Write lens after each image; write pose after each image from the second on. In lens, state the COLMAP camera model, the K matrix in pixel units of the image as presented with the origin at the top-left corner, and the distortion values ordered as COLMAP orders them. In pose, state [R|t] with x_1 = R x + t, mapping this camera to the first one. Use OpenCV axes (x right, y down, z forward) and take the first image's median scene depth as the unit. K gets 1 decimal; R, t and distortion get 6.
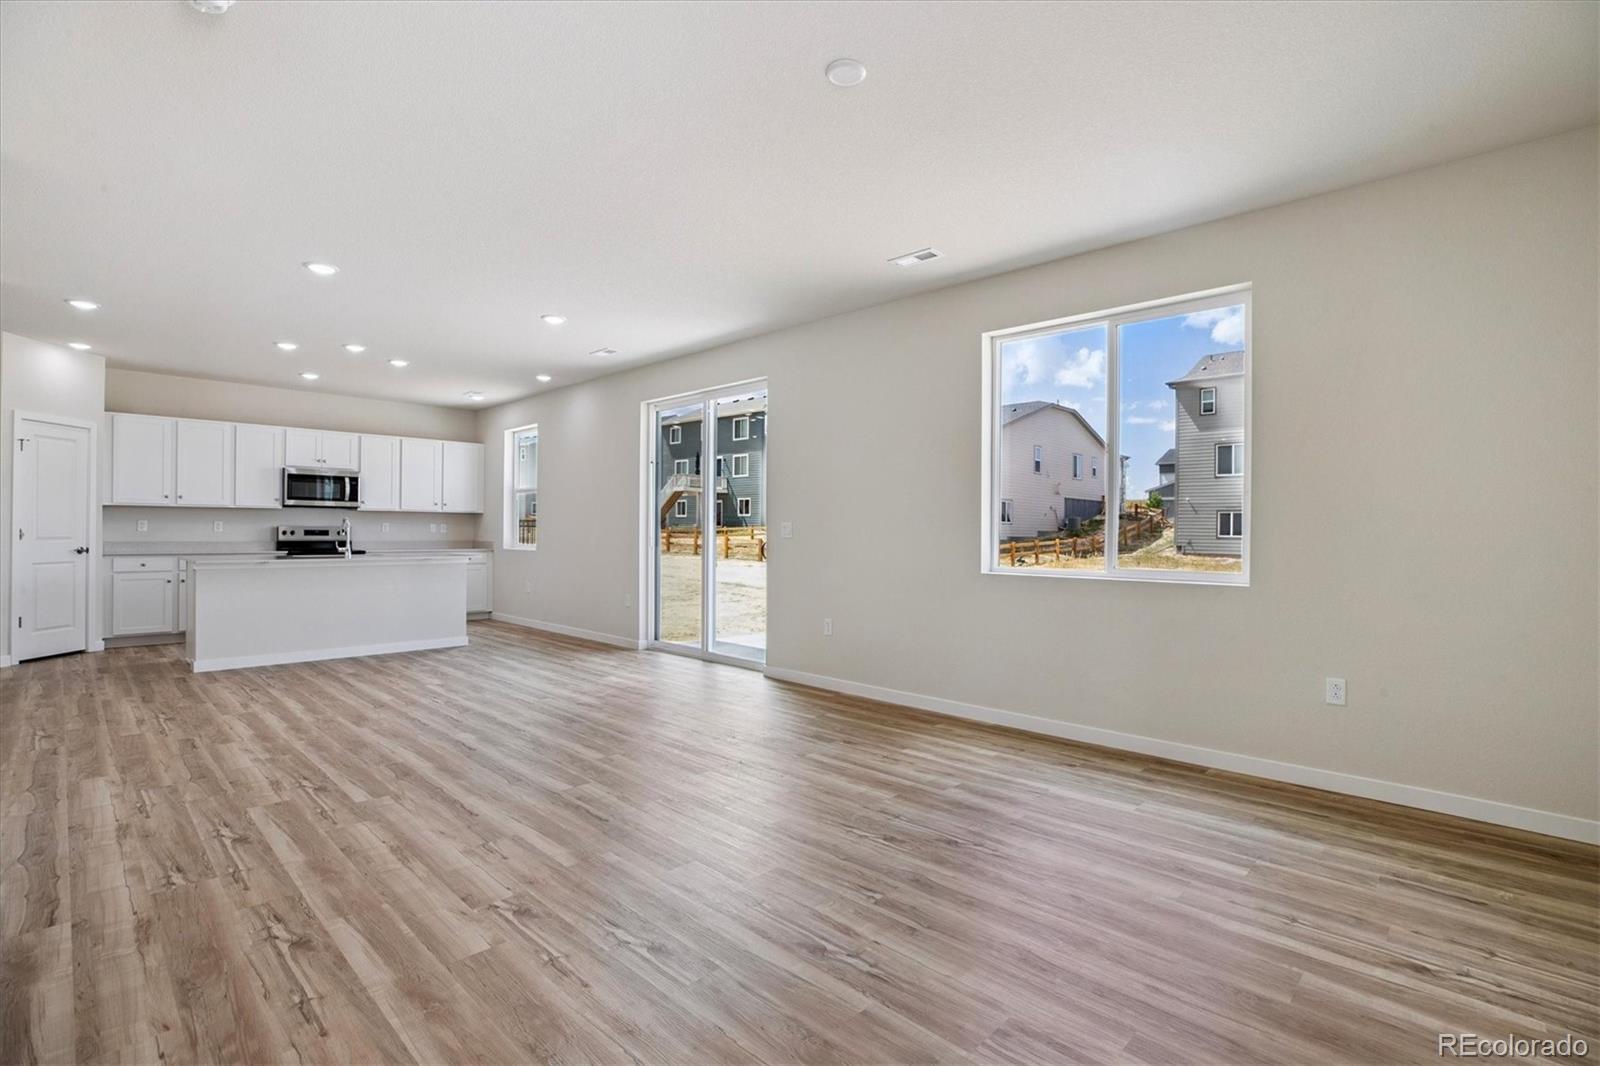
lens RADIAL K [[742.0, 0, 806.4], [0, 742.0, 529.9], [0, 0, 1]] dist [-0.045952, 0.014919]
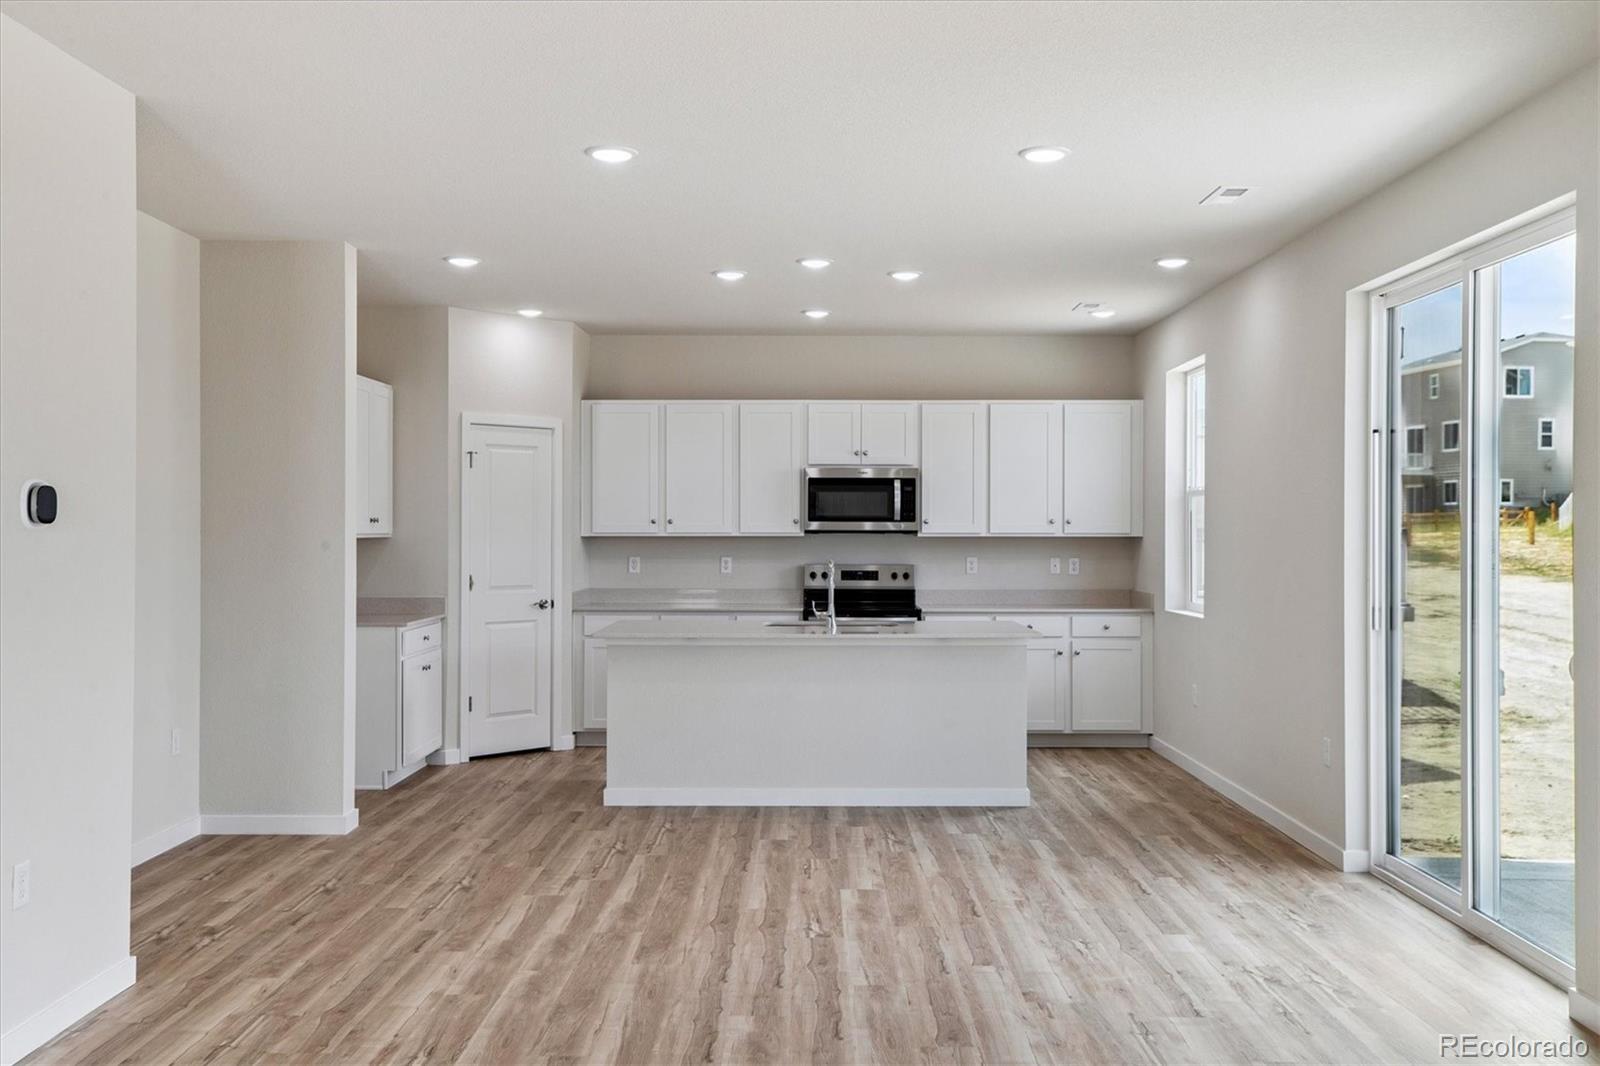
lens RADIAL K [[1460.6, 0, 805.2], [0, 1460.6, 528.5], [0, 0, 1]] dist [0.031757, 0.004110]
pose [[0.688944, -0.006107, -0.724789, 0.287949], [0.004164, 0.999981, -0.004468, -0.055435], [0.724802, 0.000060, 0.688957, 0.307215]]
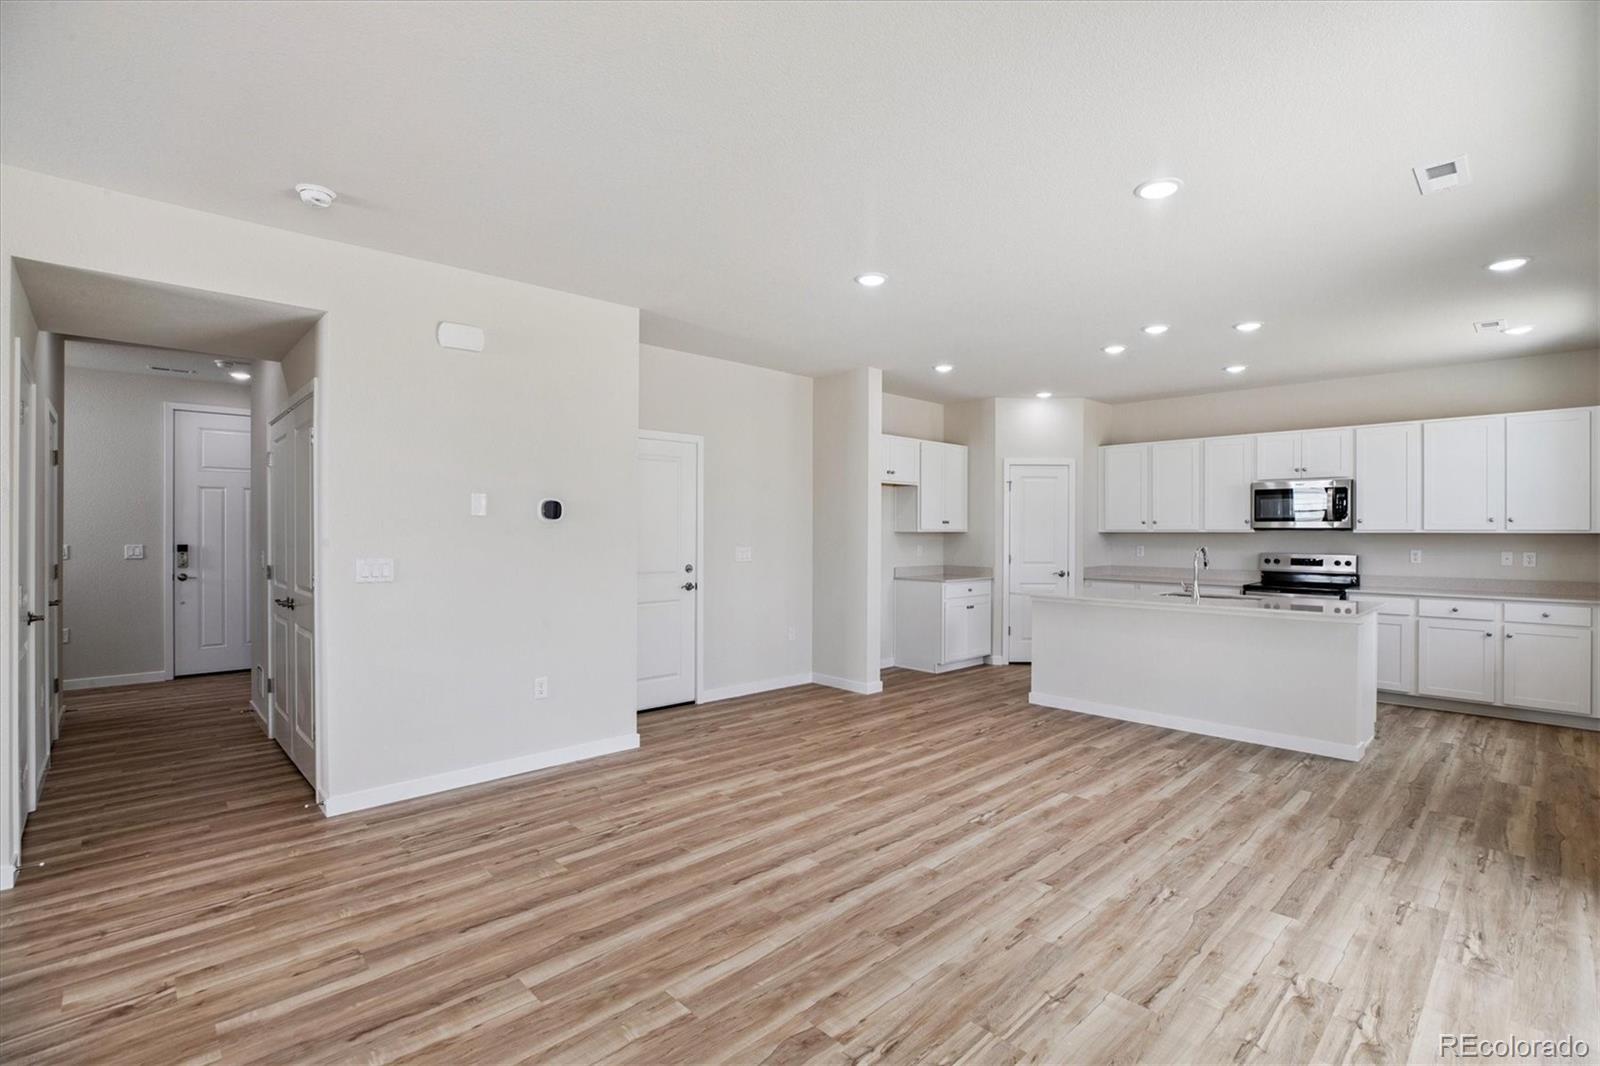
lens RADIAL K [[742.0, 0, 806.4], [0, 742.0, 529.9], [0, 0, 1]] dist [-0.045952, 0.014919]
pose [[-0.042804, -0.009516, -0.999038, 0.246386], [-0.003234, 0.999951, -0.009387, -0.041417], [0.999078, 0.002829, -0.042833, 0.965528]]
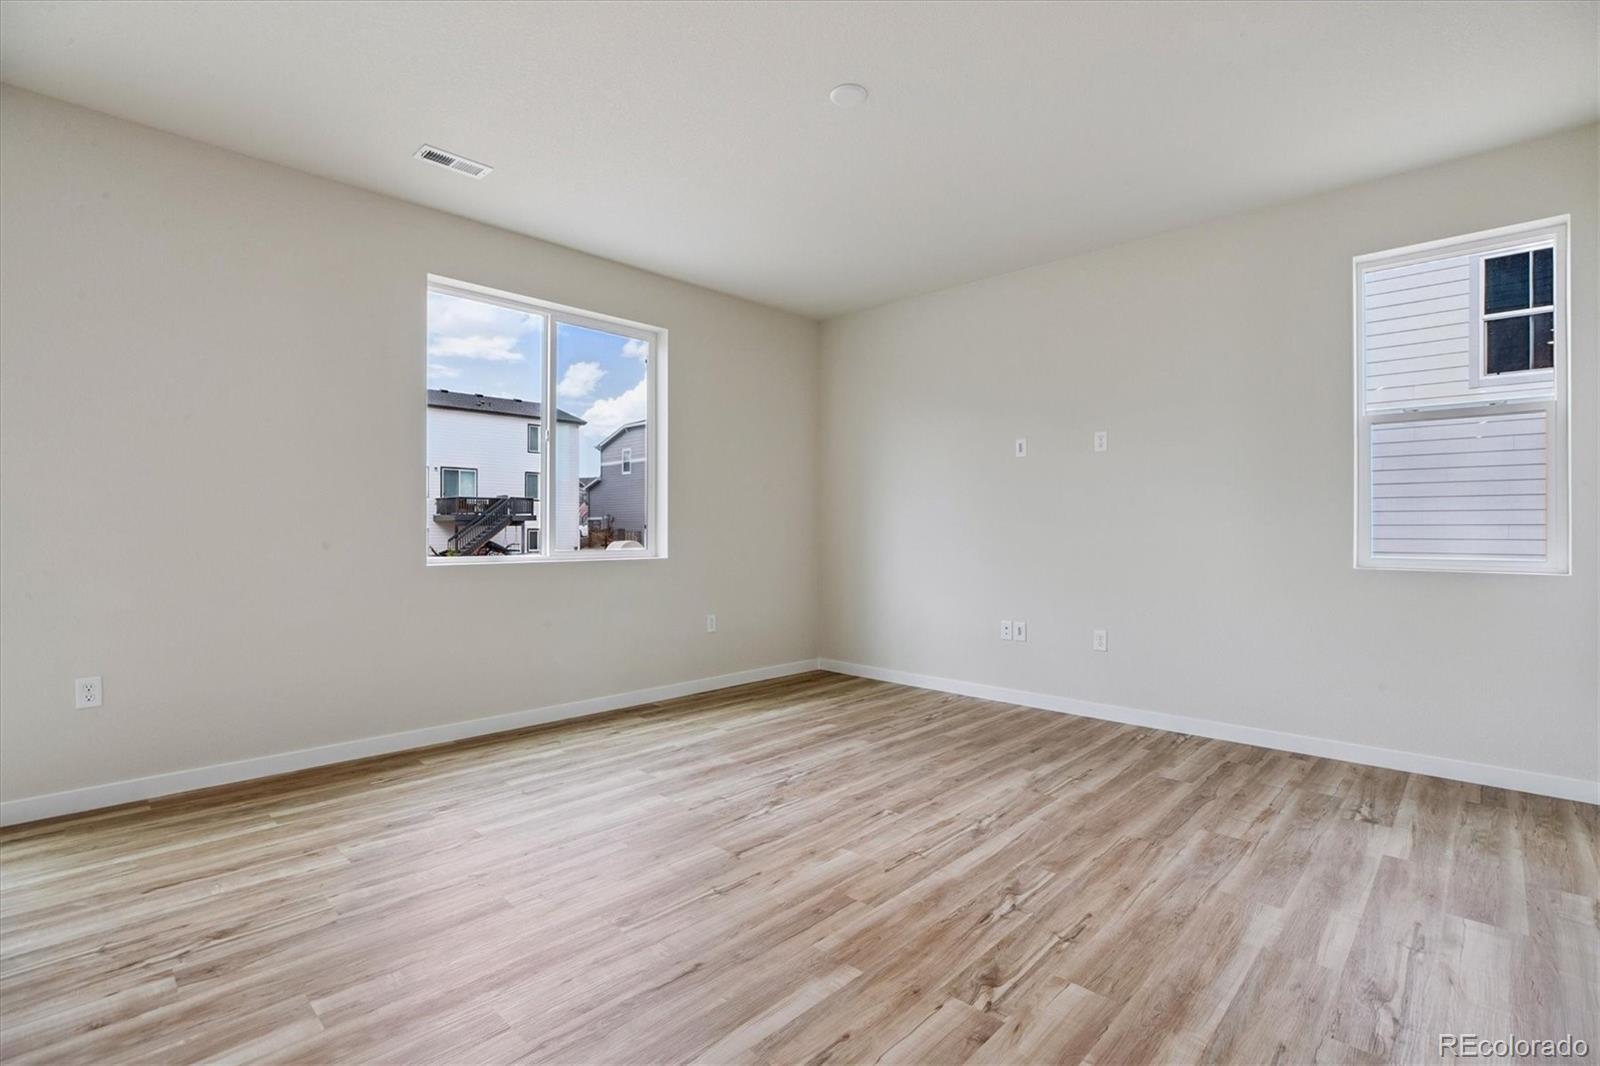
lens RADIAL K [[736.9, 0, 801.2], [0, 736.9, 539.1], [0, 0, 1]] dist [-0.053065, 0.018773]
pose [[0.003610, -0.020620, 0.999781, -0.594589], [-0.003168, 0.999782, 0.020631, 0.011309], [-0.999988, -0.003242, 0.003544, 0.610855]]
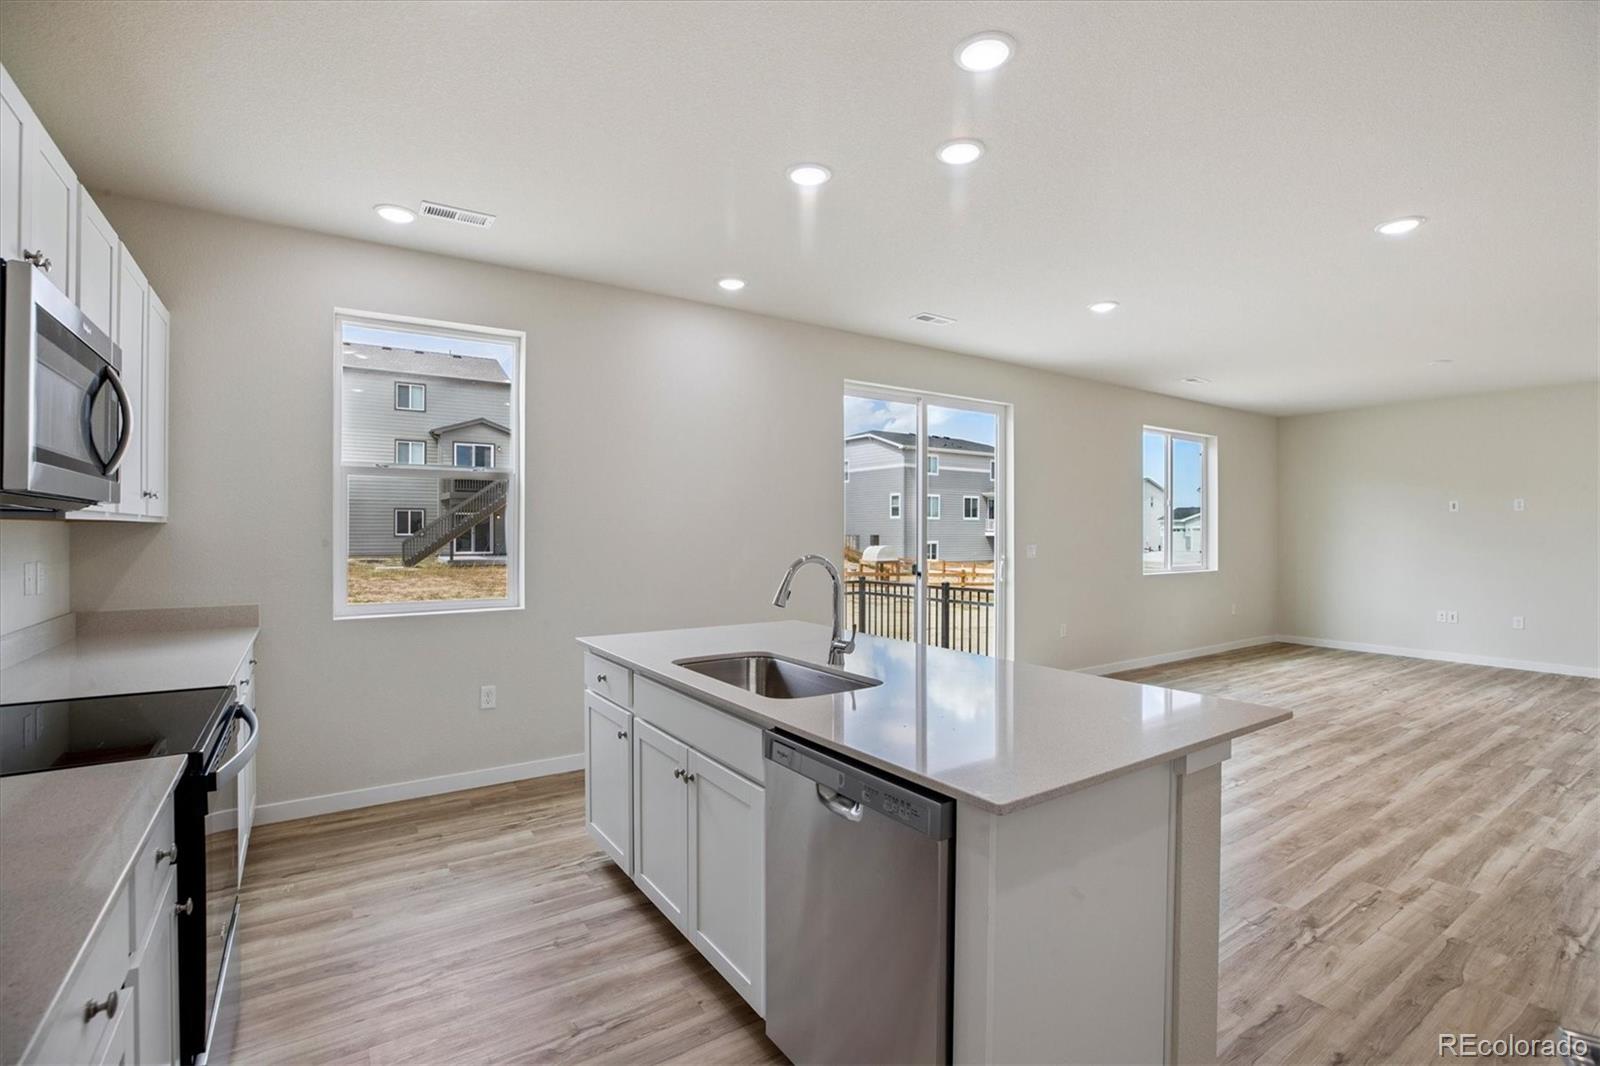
lens RADIAL K [[742.0, 0, 806.4], [0, 742.0, 529.9], [0, 0, 1]] dist [-0.045952, 0.014919]
pose [[0.204058, -0.005745, 0.978942, -1.530673], [-0.002809, 0.999975, 0.006454, -0.049780], [-0.978955, -0.004067, 0.204037, 1.453638]]
